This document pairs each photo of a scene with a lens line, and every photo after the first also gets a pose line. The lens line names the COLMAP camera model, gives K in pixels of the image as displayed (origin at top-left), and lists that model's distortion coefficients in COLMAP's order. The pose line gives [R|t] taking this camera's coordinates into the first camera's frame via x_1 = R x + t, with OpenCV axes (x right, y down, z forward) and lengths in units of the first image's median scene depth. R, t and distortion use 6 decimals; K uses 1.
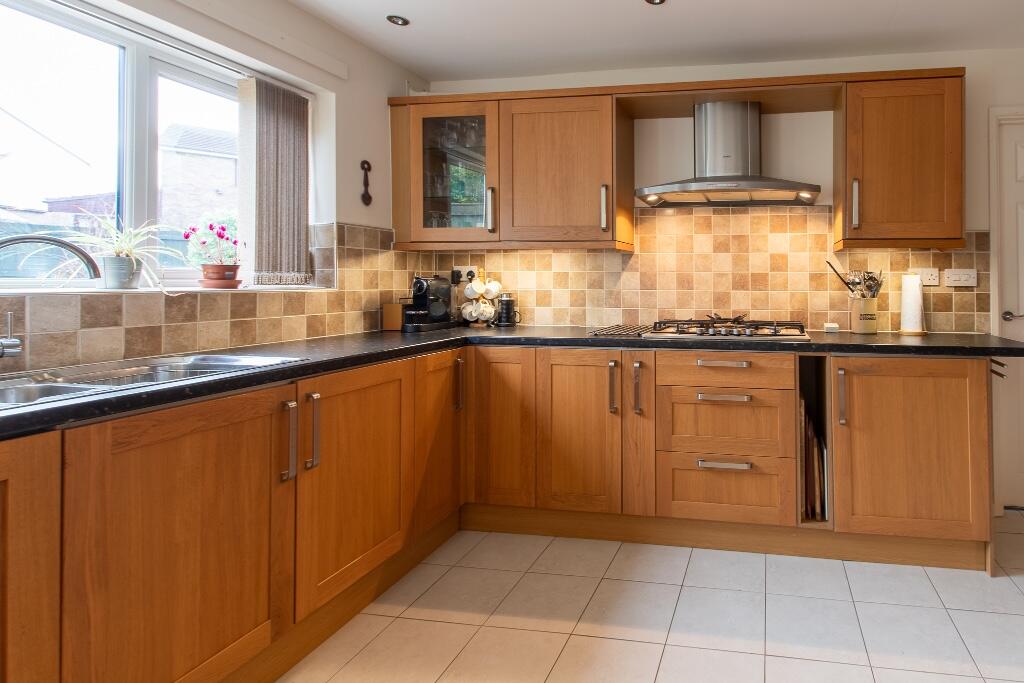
lens RADIAL K [[506.1, 0, 692.8], [0, 506.1, 278.7], [0, 0, 1]] dist [0.002620, -0.000122]
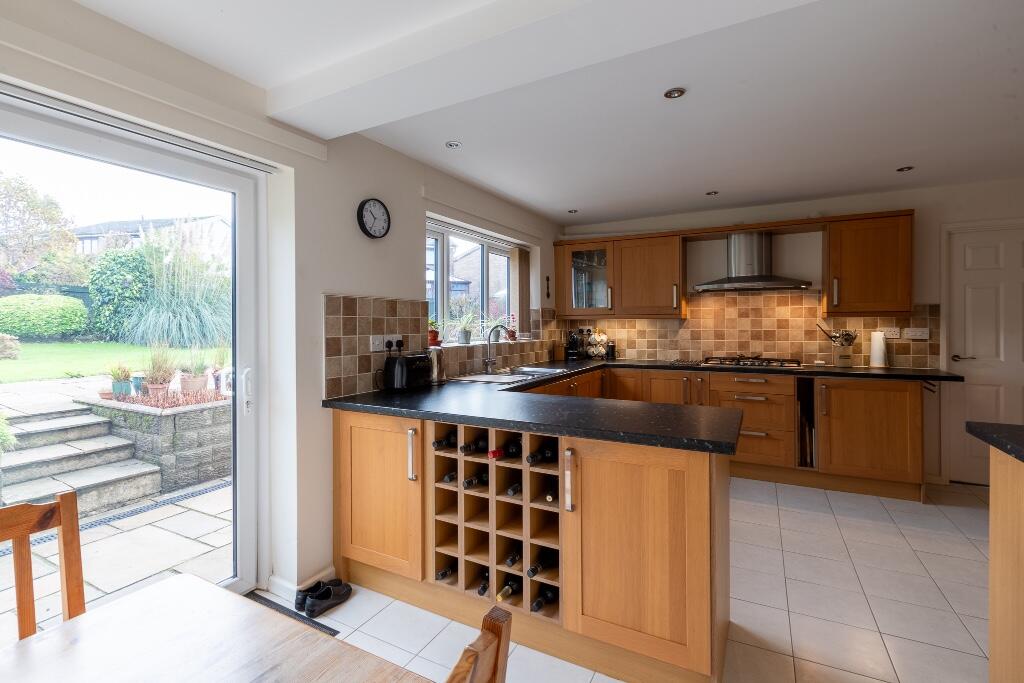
lens RADIAL K [[457.8, 0, 497.3], [0, 457.8, 332.6], [0, 0, 1]] dist [0.000807, -0.000096]
pose [[0.931603, -0.002707, -0.363468, -0.168183], [0.012073, 0.999651, 0.023498, -0.053175], [0.363278, -0.026279, 0.931310, -0.796146]]
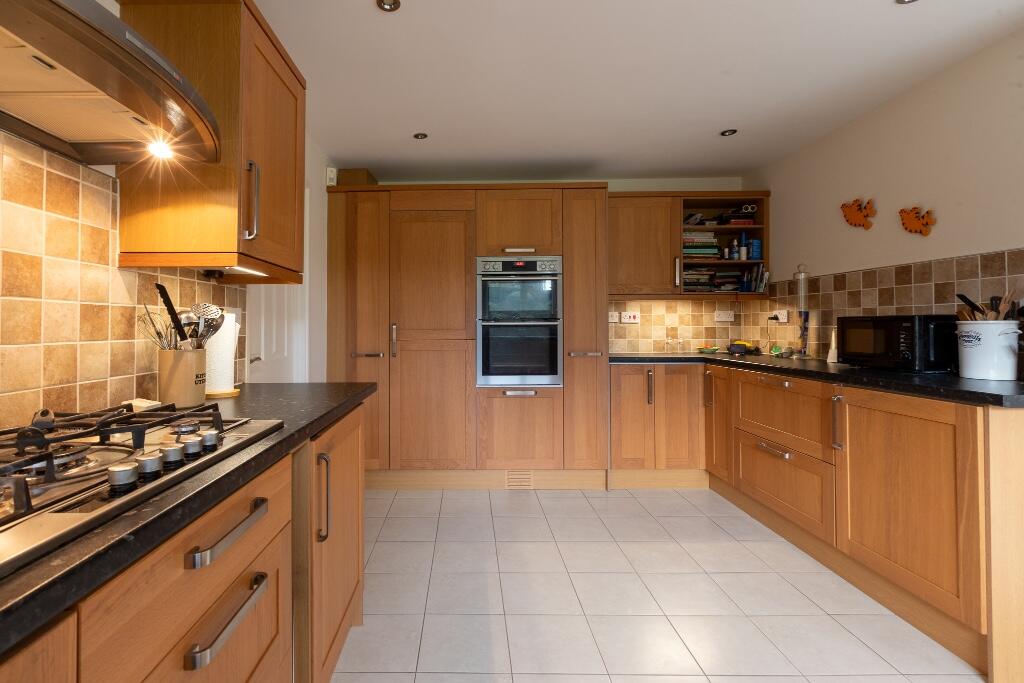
lens RADIAL K [[481.8, 0, 453.8], [0, 481.8, 316.9], [0, 0, 1]] dist [0.001509, 0.000118]
pose [[-0.137071, 0.014997, 0.990448, -0.283728], [-0.002435, 0.999877, -0.015477, 0.007337], [-0.990558, -0.004533, -0.137017, 0.743408]]
